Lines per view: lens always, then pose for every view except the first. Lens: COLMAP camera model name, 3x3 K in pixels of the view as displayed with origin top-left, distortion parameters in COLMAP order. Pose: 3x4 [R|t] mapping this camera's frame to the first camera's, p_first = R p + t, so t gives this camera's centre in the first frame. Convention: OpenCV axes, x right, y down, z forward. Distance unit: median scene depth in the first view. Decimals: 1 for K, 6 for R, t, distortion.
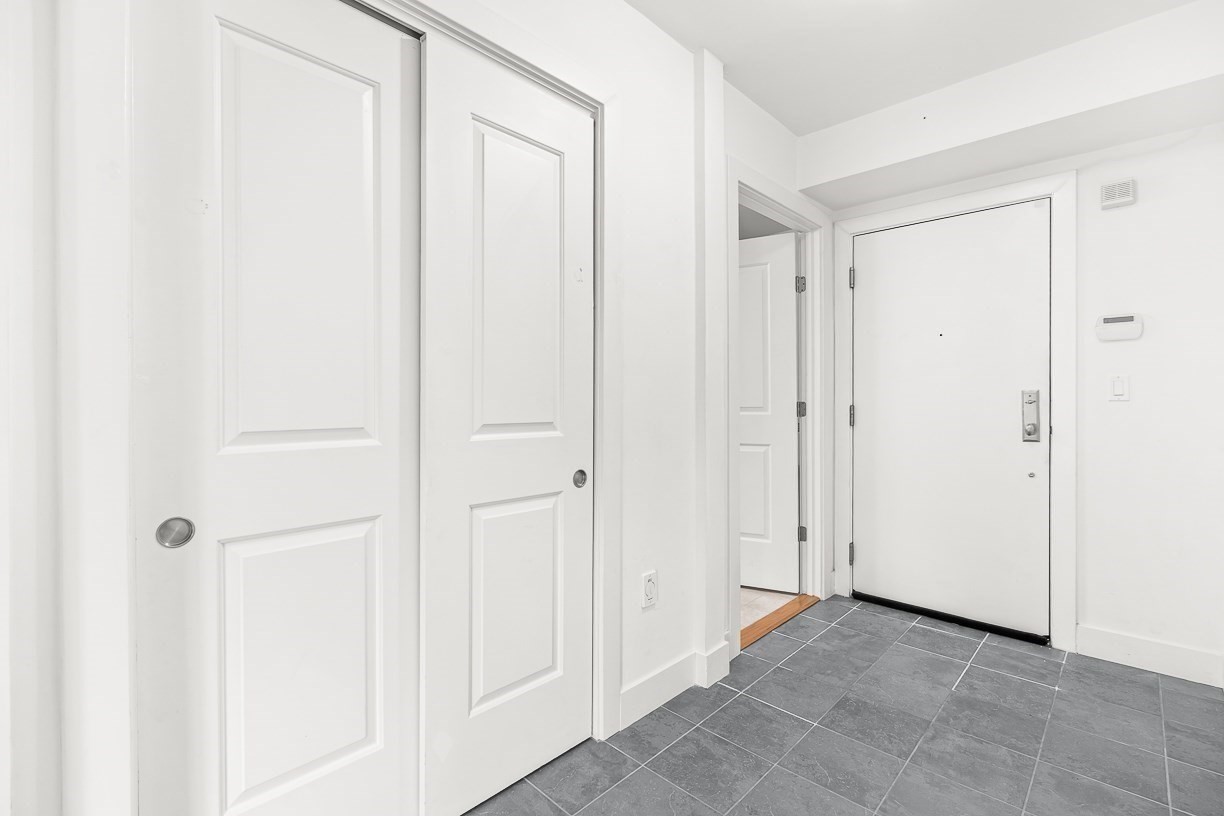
lens RADIAL K [[548.8, 0, 611.3], [0, 548.8, 400.9], [0, 0, 1]] dist [-0.000043, -0.000074]
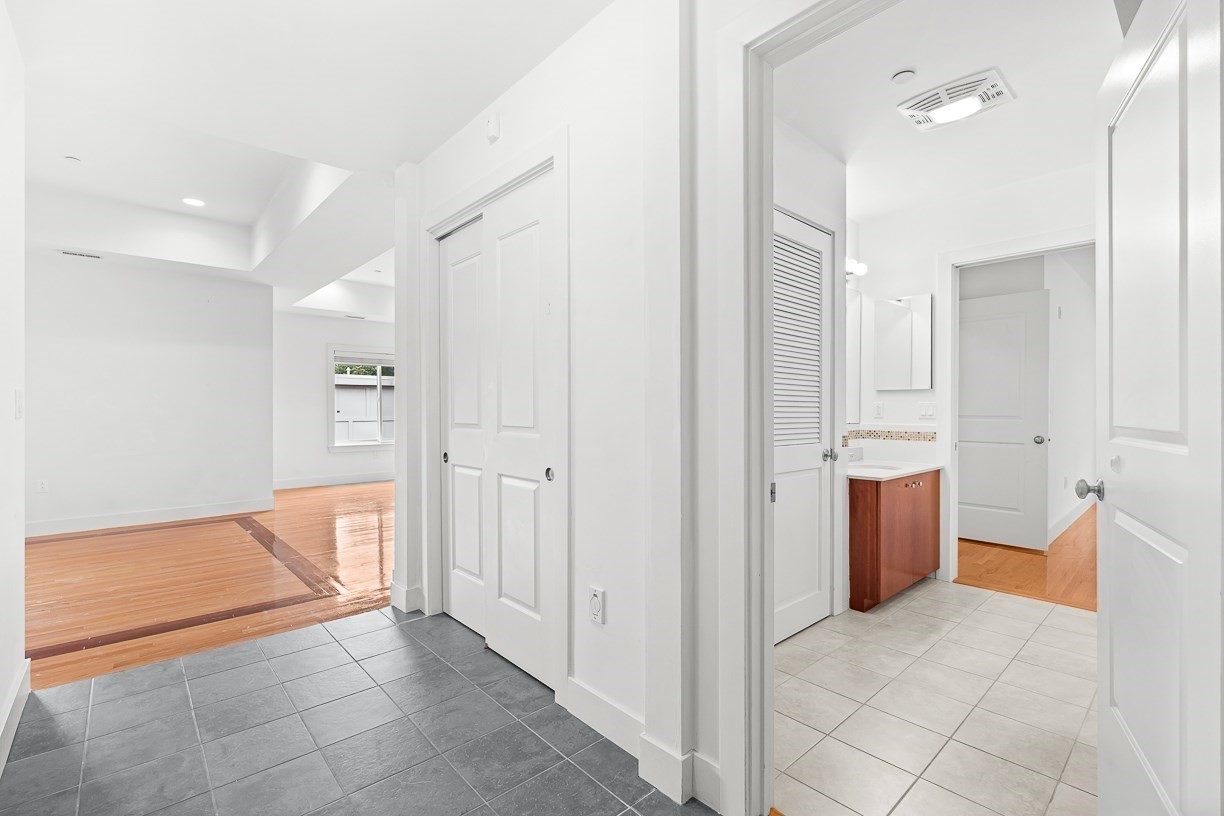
lens RADIAL K [[549.9, 0, 612.0], [0, 549.9, 408.0], [0, 0, 1]] dist [0.000257, 0.000059]
pose [[-0.079932, 0.003397, -0.996795, 1.202655], [0.007326, 0.999969, 0.002820, -0.010375], [0.996773, -0.007078, -0.079955, 1.281195]]
